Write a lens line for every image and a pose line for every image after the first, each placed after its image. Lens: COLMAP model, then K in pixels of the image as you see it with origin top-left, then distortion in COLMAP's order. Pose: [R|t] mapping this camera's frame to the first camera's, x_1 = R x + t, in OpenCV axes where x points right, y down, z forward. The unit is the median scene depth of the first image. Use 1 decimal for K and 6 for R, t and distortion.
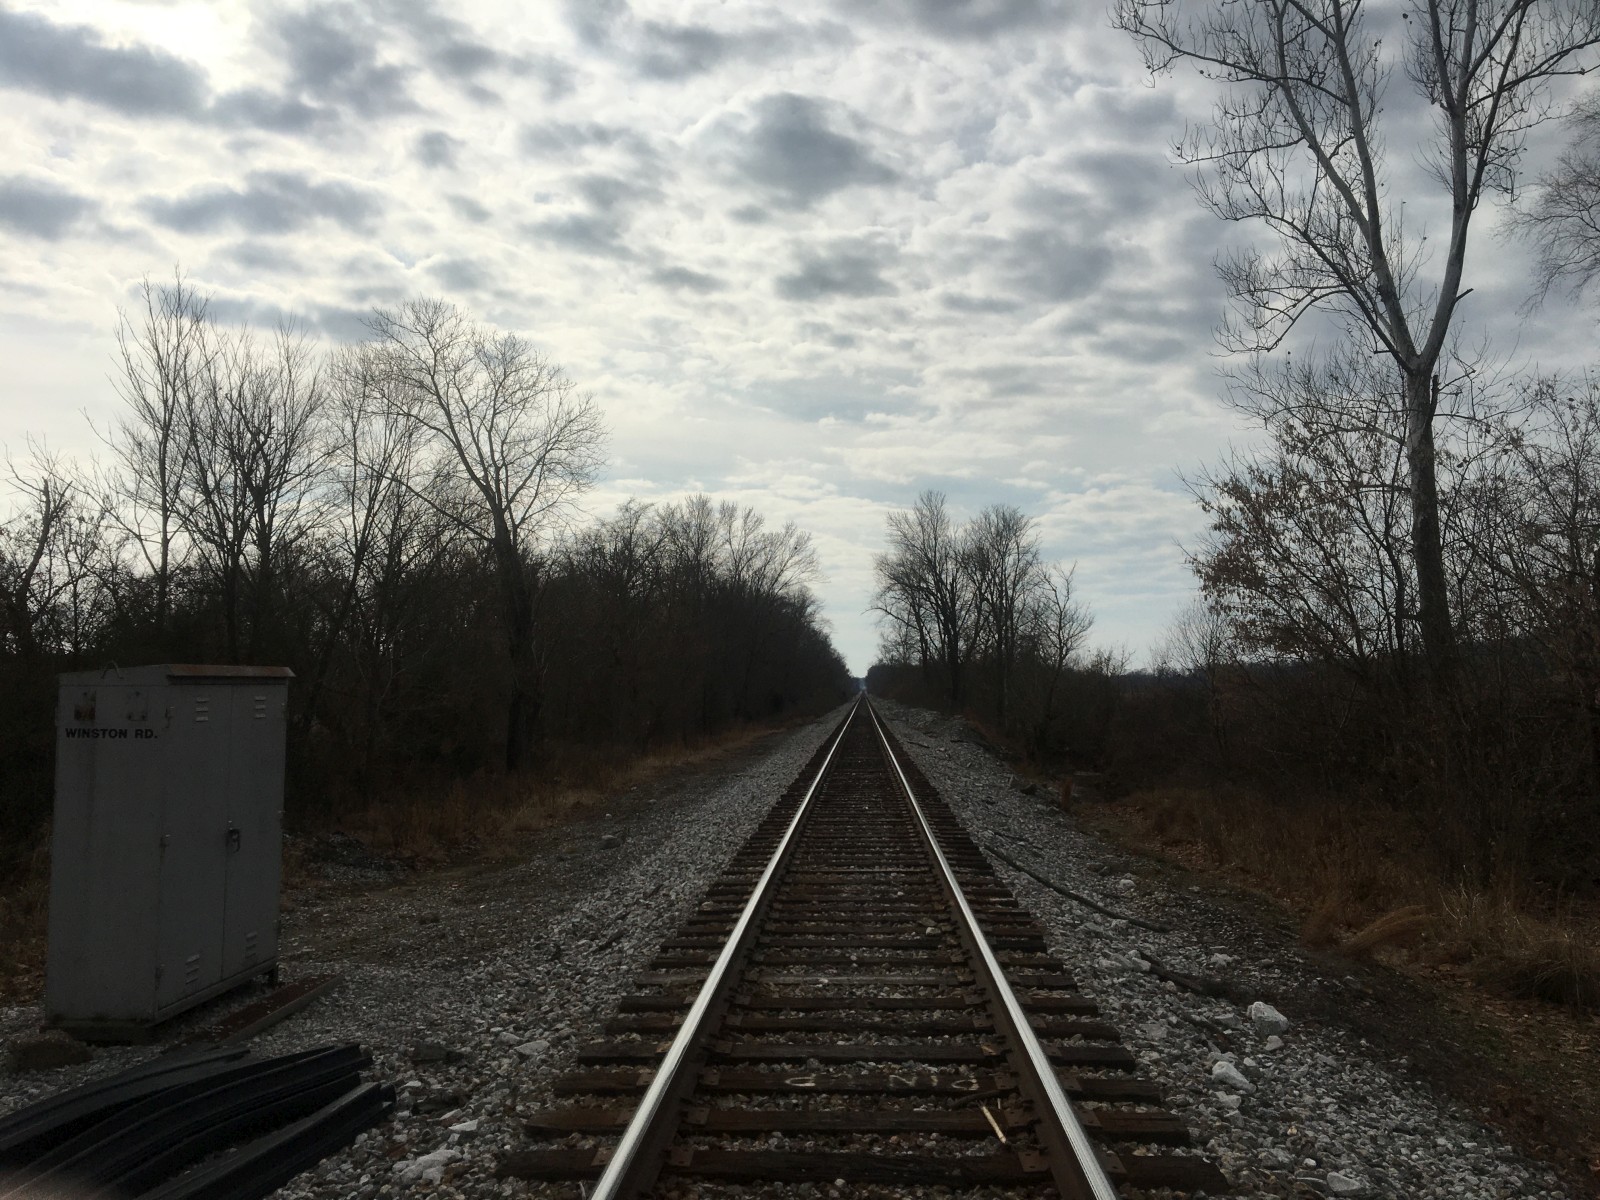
lens RADIAL K [[1329.6, 0, 791.5], [0, 1329.6, 608.8], [0, 0, 1]] dist [0.059423, -0.078675]
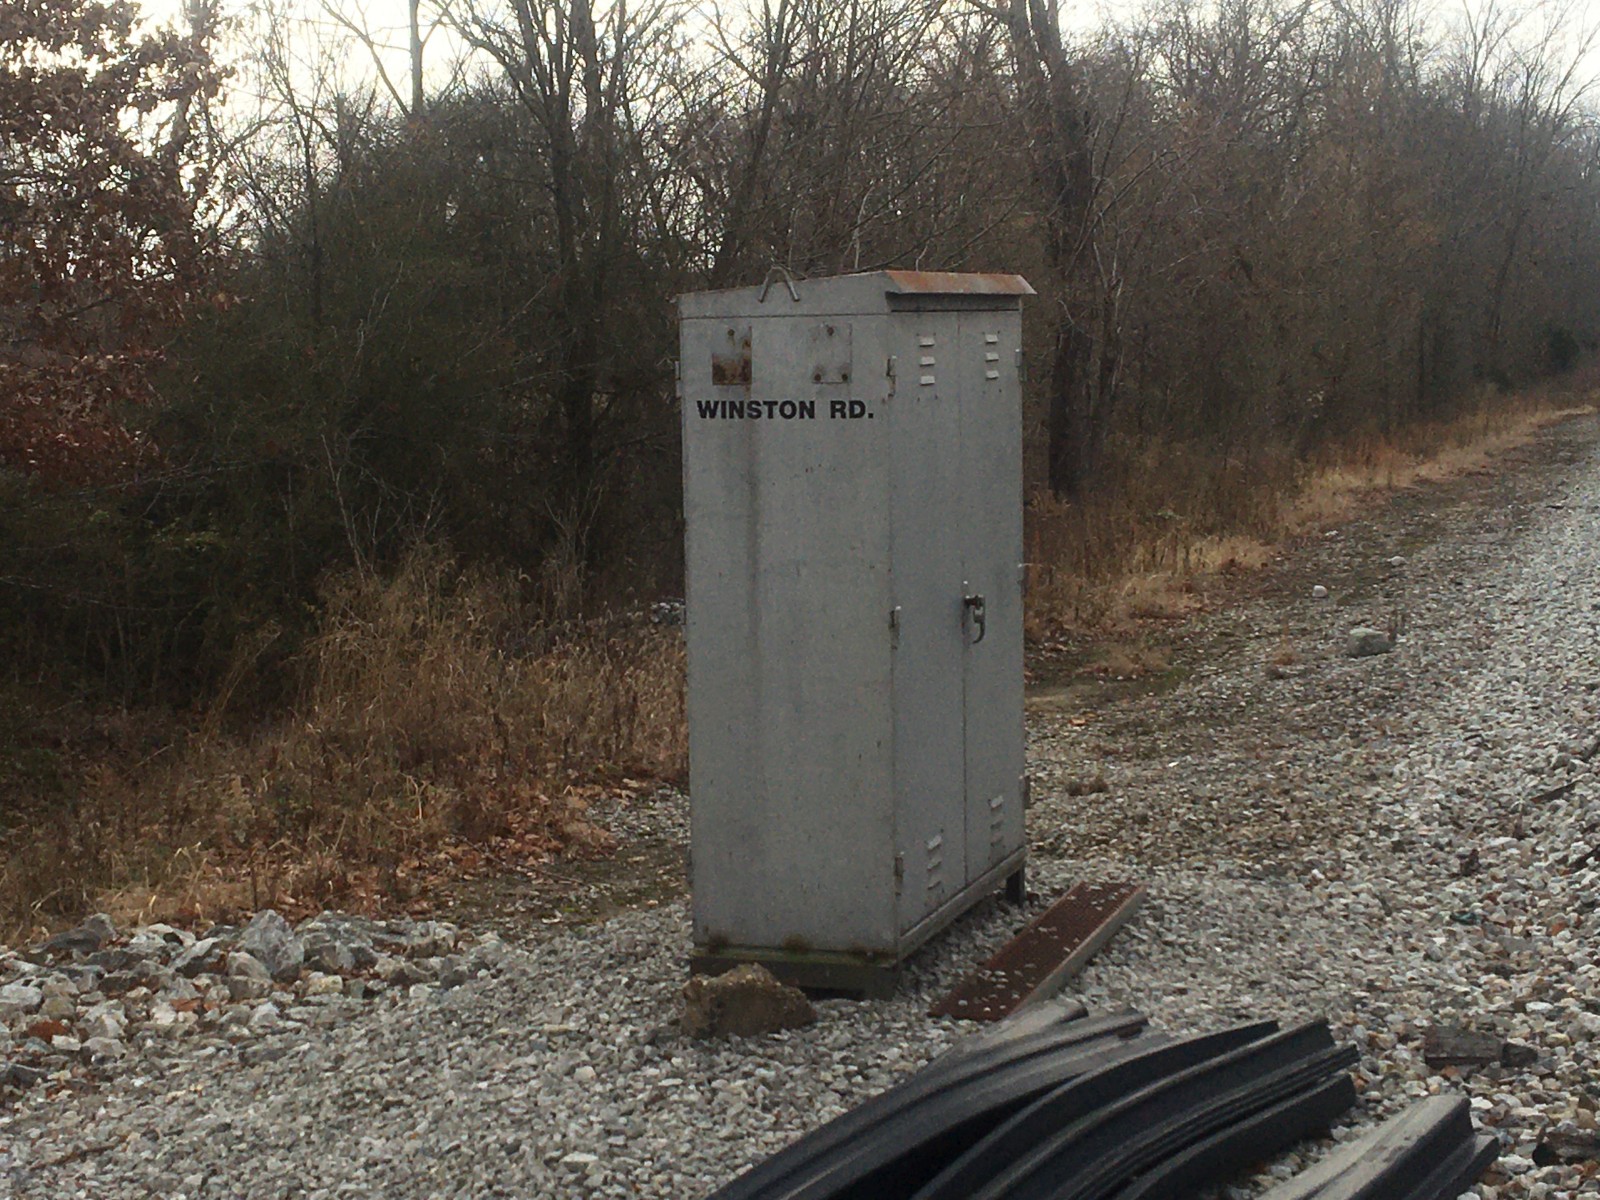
lens RADIAL K [[2805.7, 0, 800.0], [0, 2805.7, 600.0], [0, 0, 1]] dist [0.146788, 0.074349]
pose [[0.965204, 0.004488, -0.261460, -0.207555], [0.036203, 0.987931, 0.150605, 0.003140], [0.258980, -0.154830, 0.953392, -0.030170]]
